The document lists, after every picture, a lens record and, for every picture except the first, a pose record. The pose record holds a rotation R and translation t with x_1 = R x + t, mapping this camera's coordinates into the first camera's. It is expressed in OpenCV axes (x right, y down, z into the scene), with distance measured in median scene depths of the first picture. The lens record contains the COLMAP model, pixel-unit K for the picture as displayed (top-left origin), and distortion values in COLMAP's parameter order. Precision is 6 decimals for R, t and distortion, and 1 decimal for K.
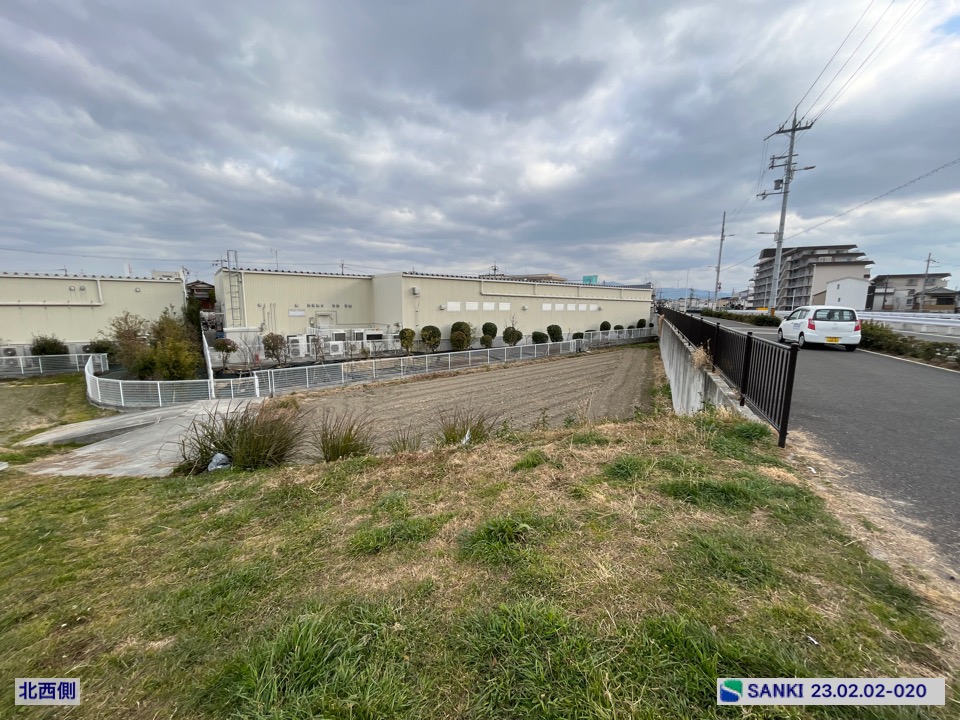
lens RADIAL K [[390.1, 0, 477.5], [0, 390.1, 367.7], [0, 0, 1]] dist [-0.000974, -0.000405]
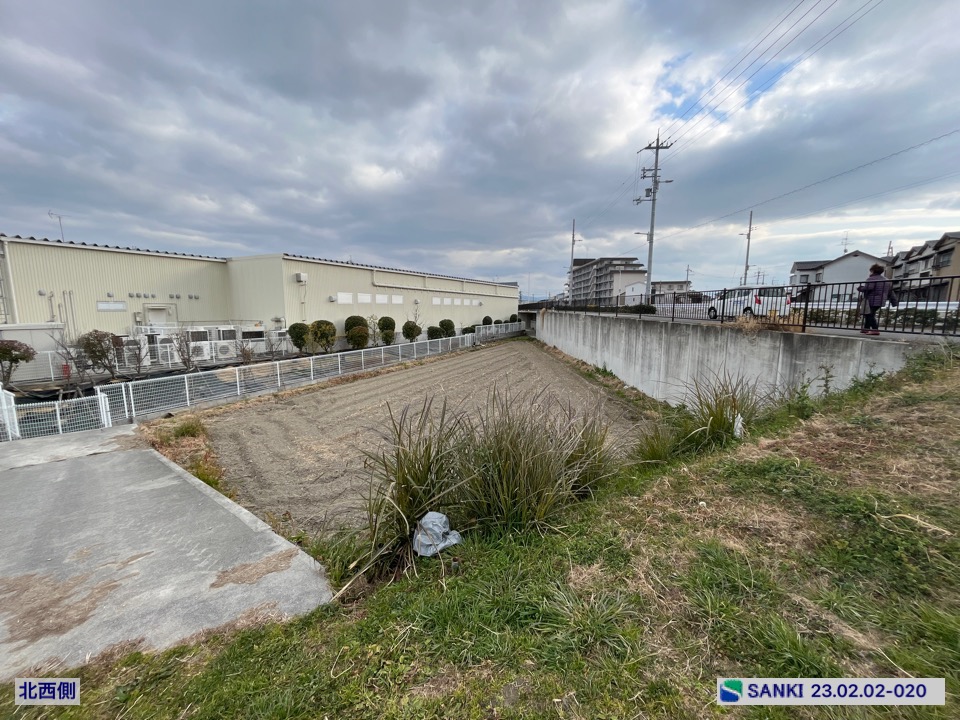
lens RADIAL K [[386.3, 0, 477.9], [0, 386.3, 364.2], [0, 0, 1]] dist [-0.003572, -0.000428]
pose [[0.914803, -0.062279, 0.399071, -0.137579], [0.068200, 0.997671, -0.000640, 0.007999], [-0.398102, 0.027802, 0.916920, 0.109339]]
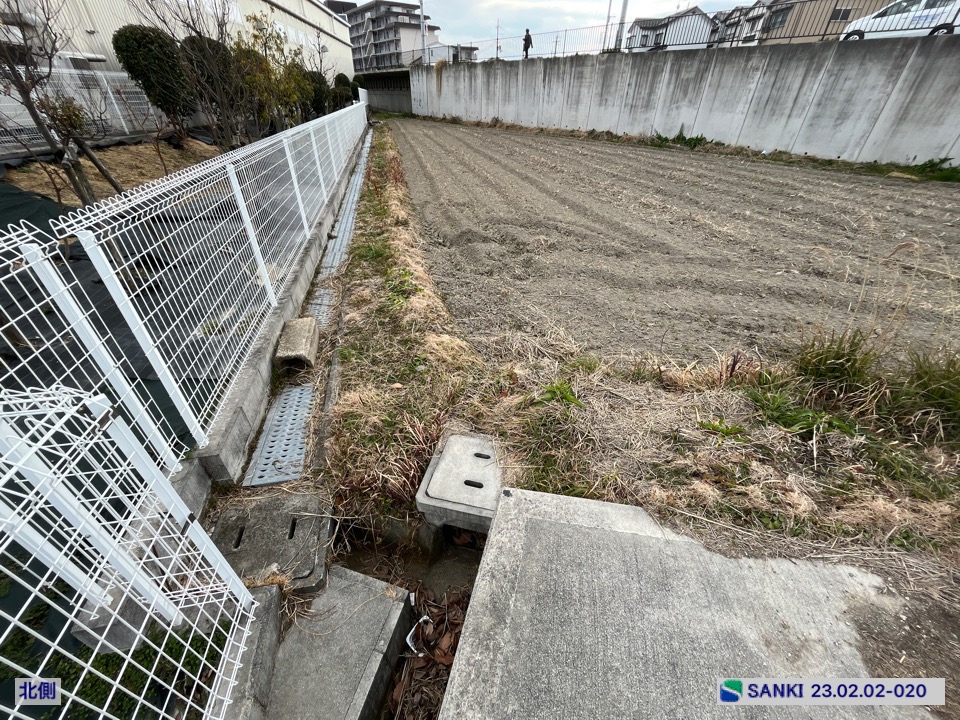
lens RADIAL K [[386.3, 0, 477.9], [0, 386.3, 364.2], [0, 0, 1]] dist [-0.003572, -0.000428]
pose [[0.526047, -0.486413, 0.697623, -0.298881], [0.123553, 0.855300, 0.503186, 0.001000], [-0.841433, -0.178506, 0.510026, 0.511101]]
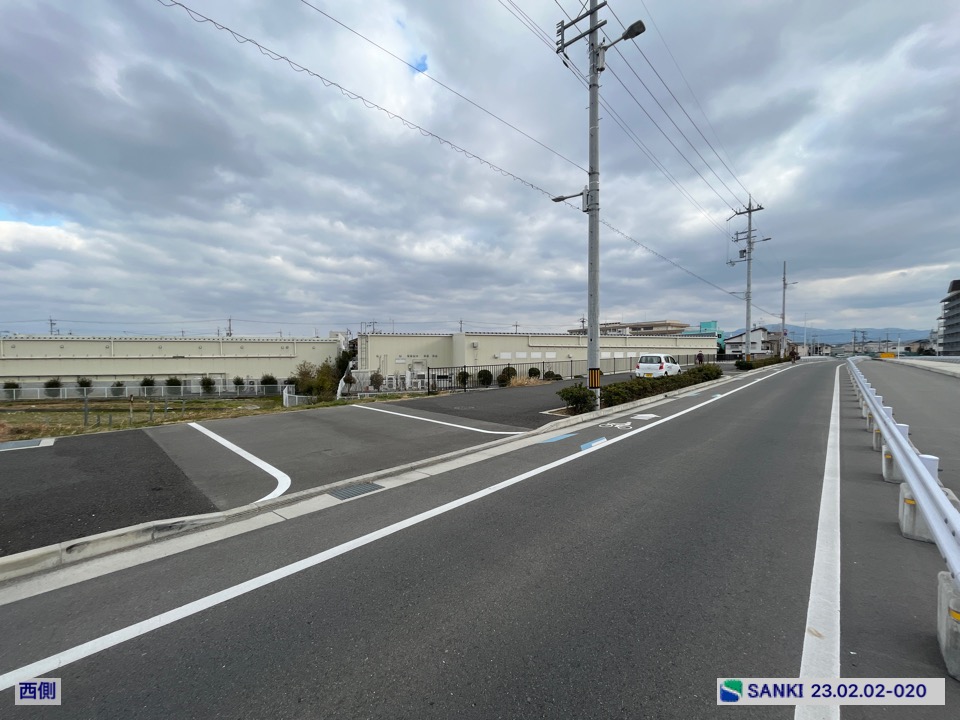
lens RADIAL K [[391.8, 0, 478.0], [0, 391.8, 369.3], [0, 0, 1]] dist [0.001242, -0.000711]
pose [[0.942808, 0.001693, -0.333333, 0.287047], [-0.041327, 0.992866, -0.111847, 0.041129], [0.330765, 0.119225, 0.936152, -0.265646]]
